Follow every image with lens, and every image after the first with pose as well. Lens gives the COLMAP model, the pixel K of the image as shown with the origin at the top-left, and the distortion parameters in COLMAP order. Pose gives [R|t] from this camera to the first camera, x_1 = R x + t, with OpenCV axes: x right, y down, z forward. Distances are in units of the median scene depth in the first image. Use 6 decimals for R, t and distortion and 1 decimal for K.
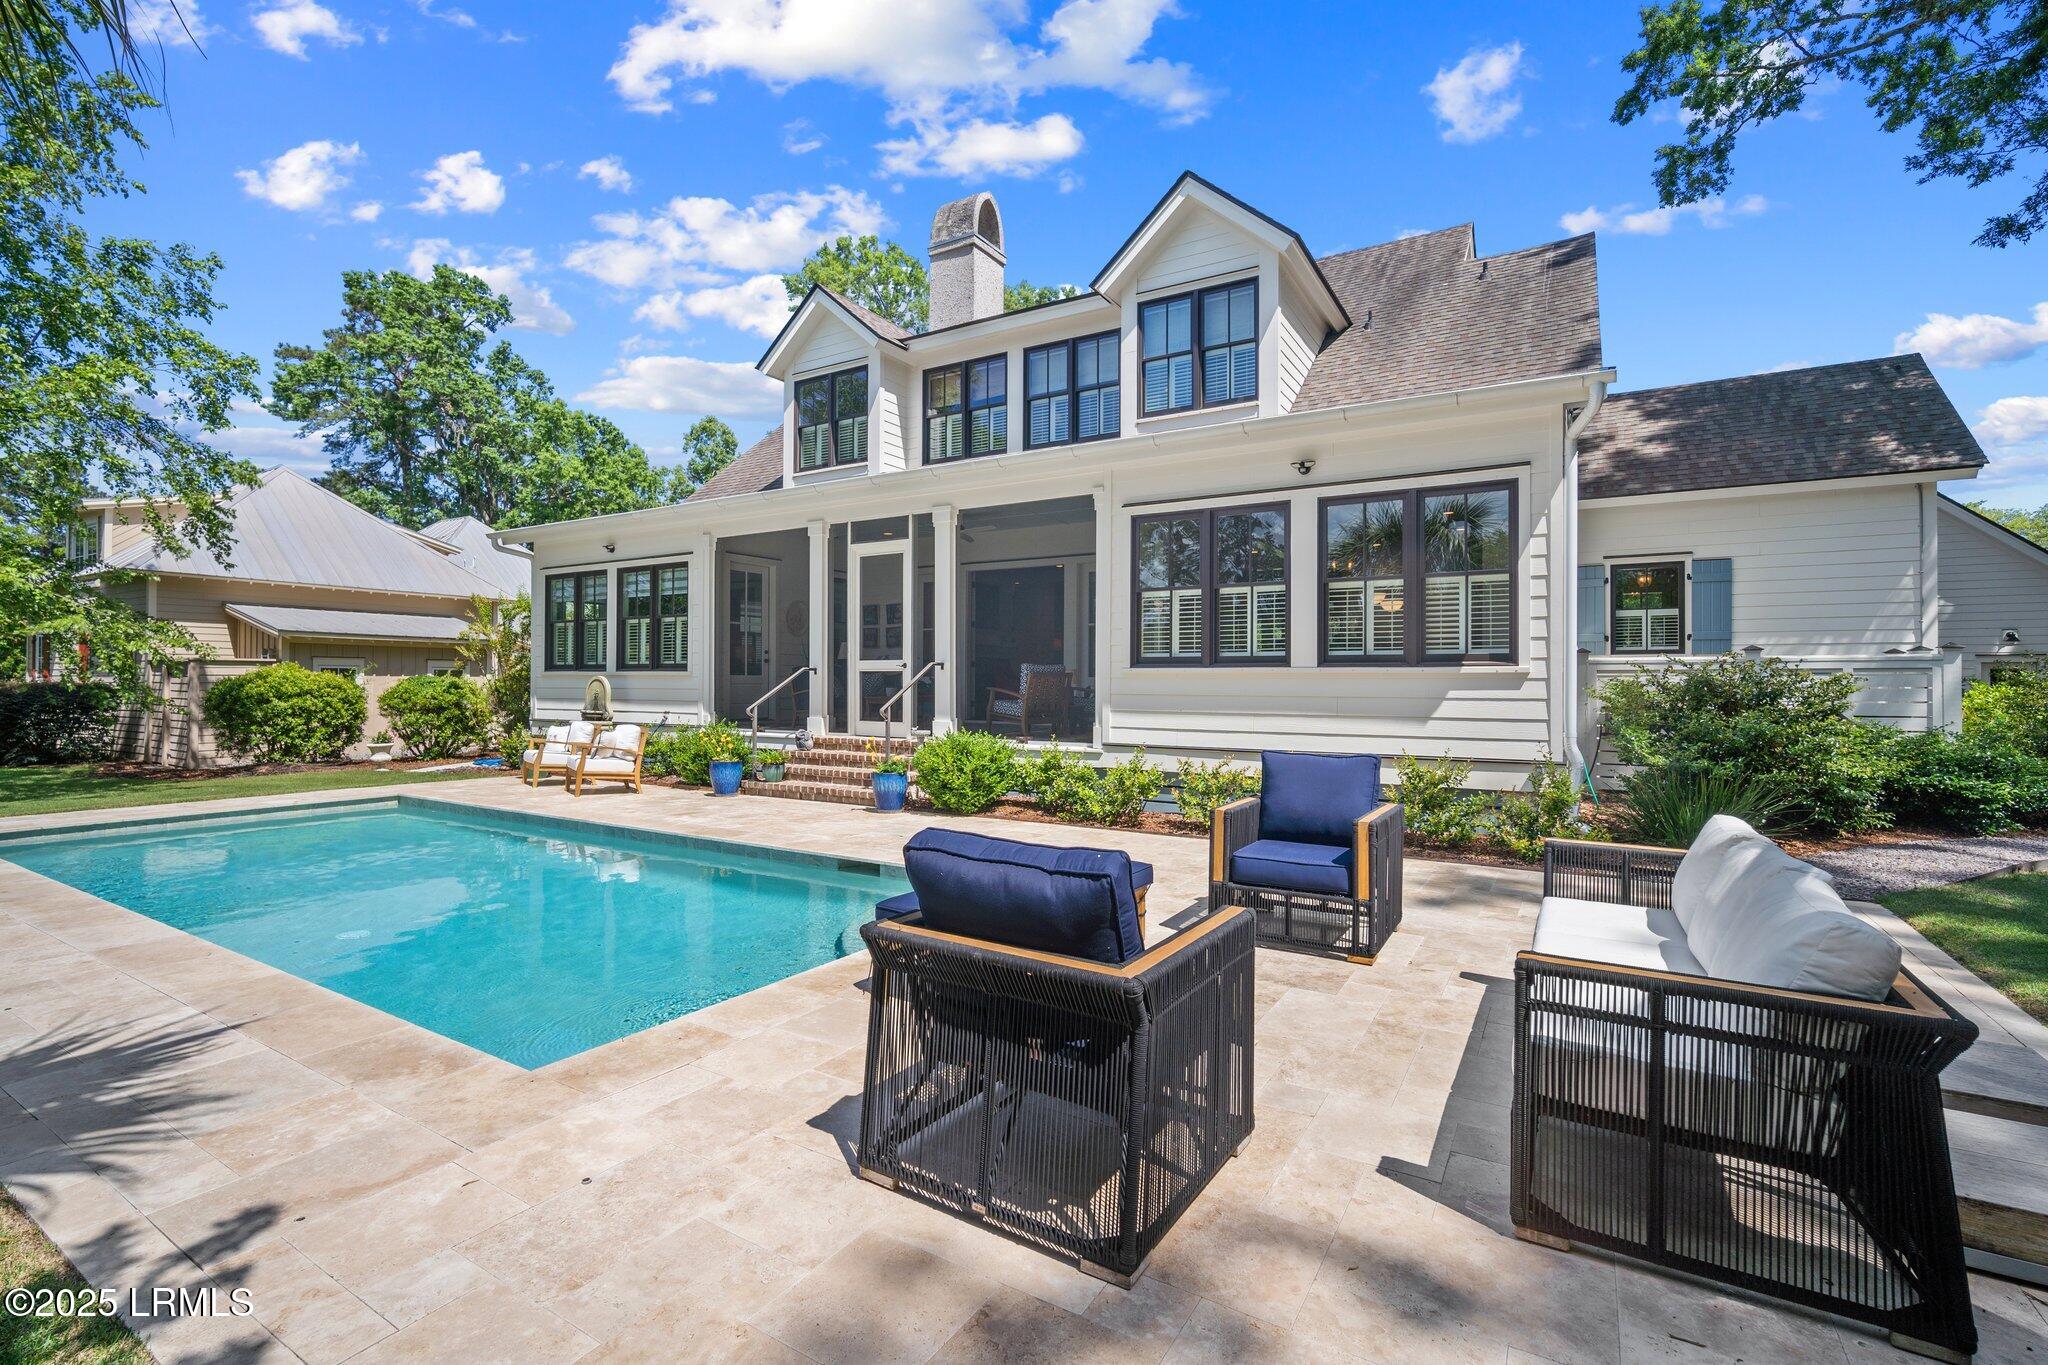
lens RADIAL K [[916.2, 0, 1027.1], [0, 916.2, 680.6], [0, 0, 1]] dist [-0.009644, 0.002572]
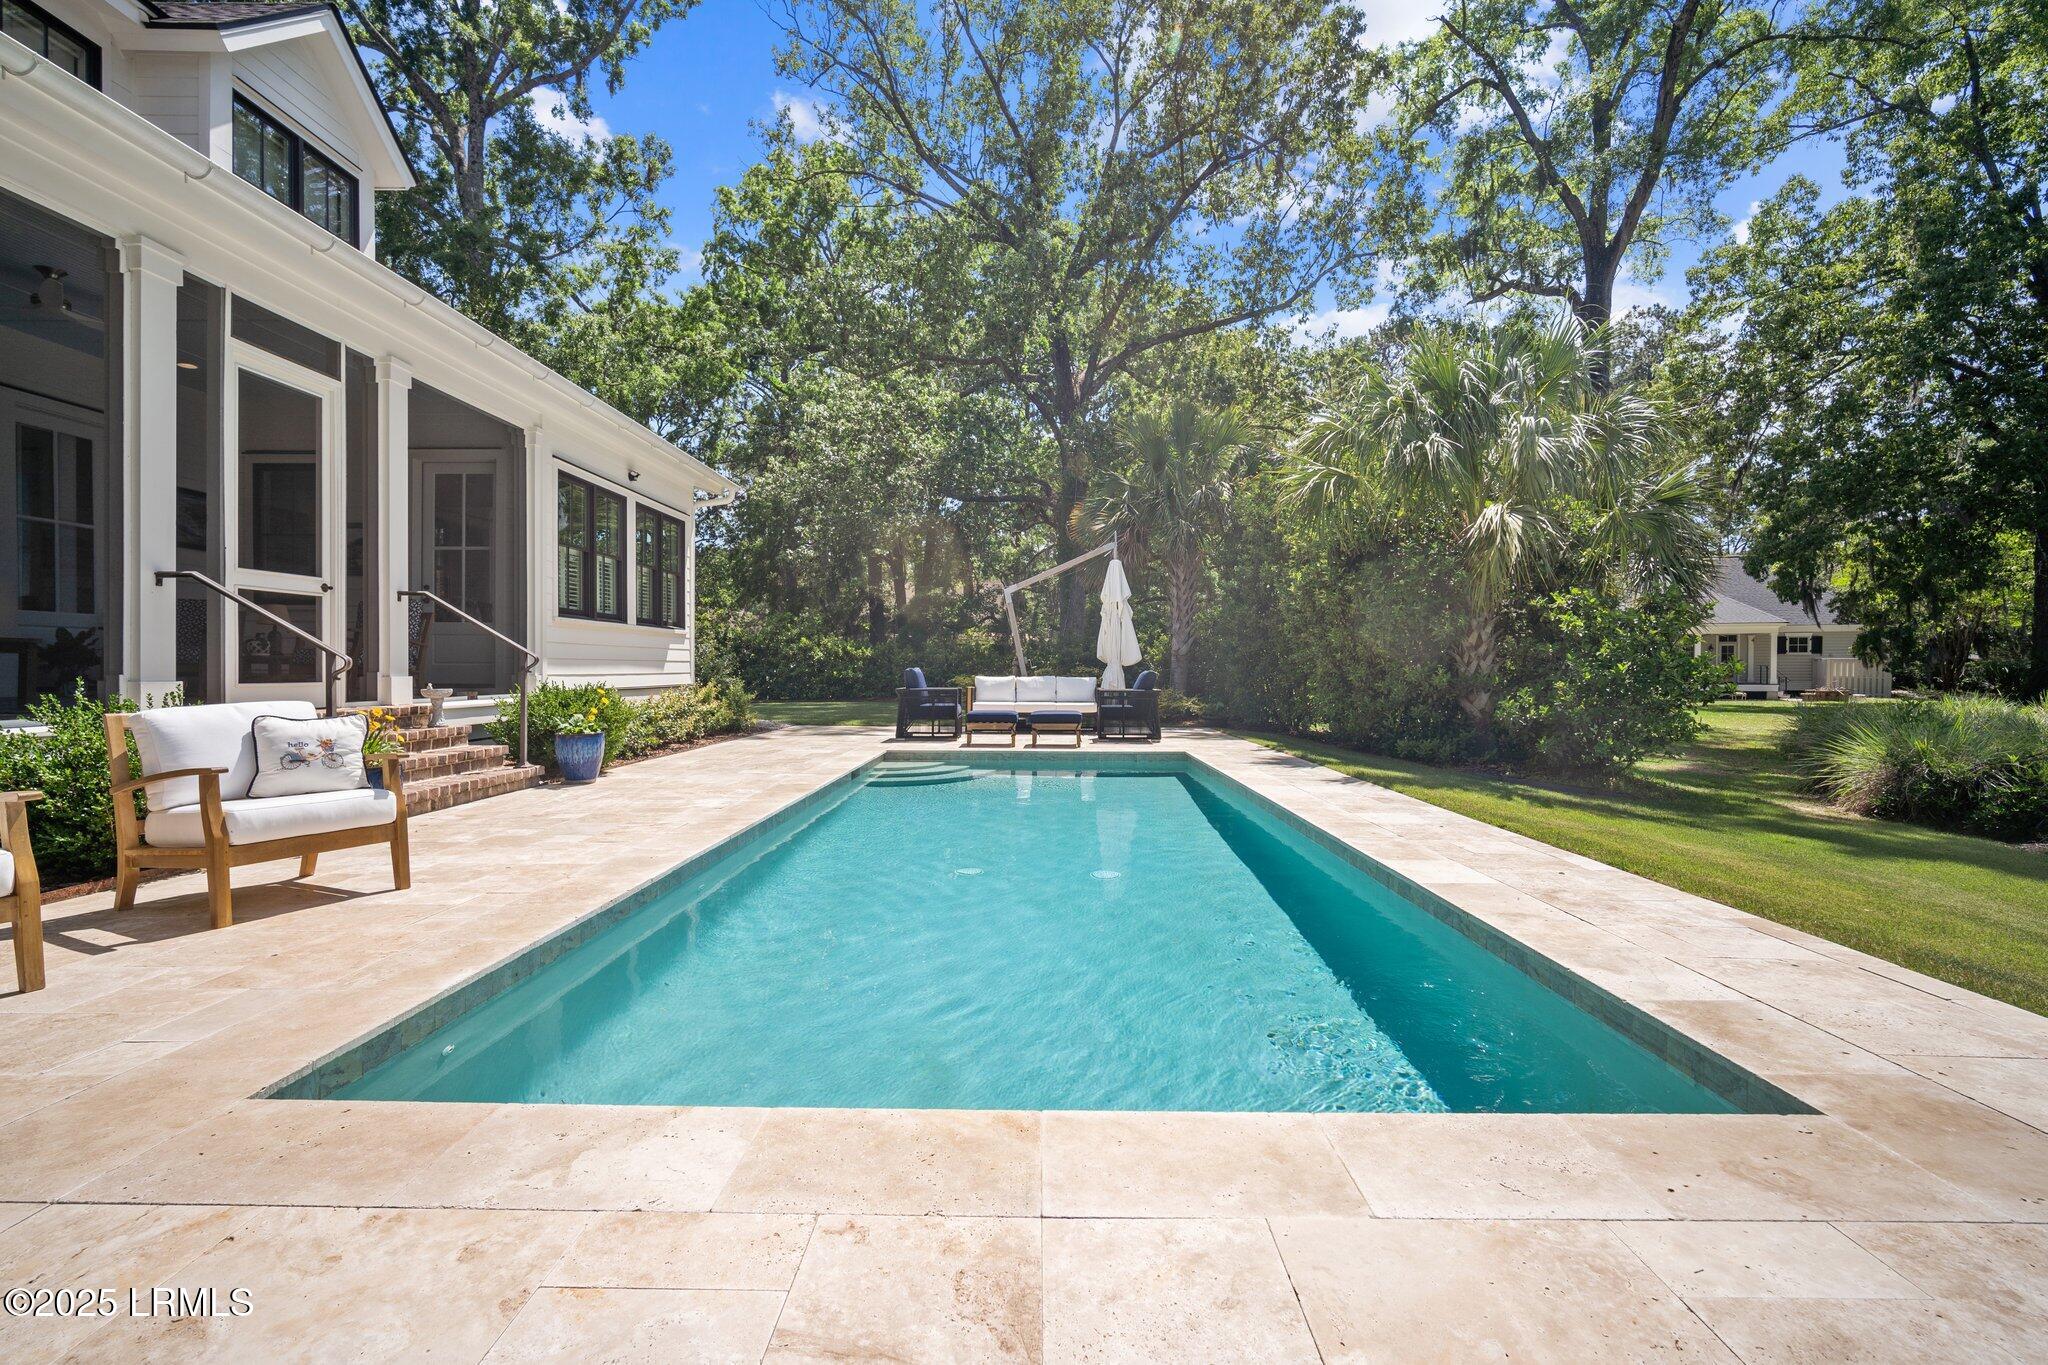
lens RADIAL K [[916.2, 0, 1025.2], [0, 916.2, 675.0], [0, 0, 1]] dist [-0.009644, 0.002572]
pose [[-0.515030, -0.011367, 0.857097, -0.887170], [-0.001777, 0.999924, 0.012193, 0.032957], [-0.857171, 0.004757, -0.515011, 0.917918]]
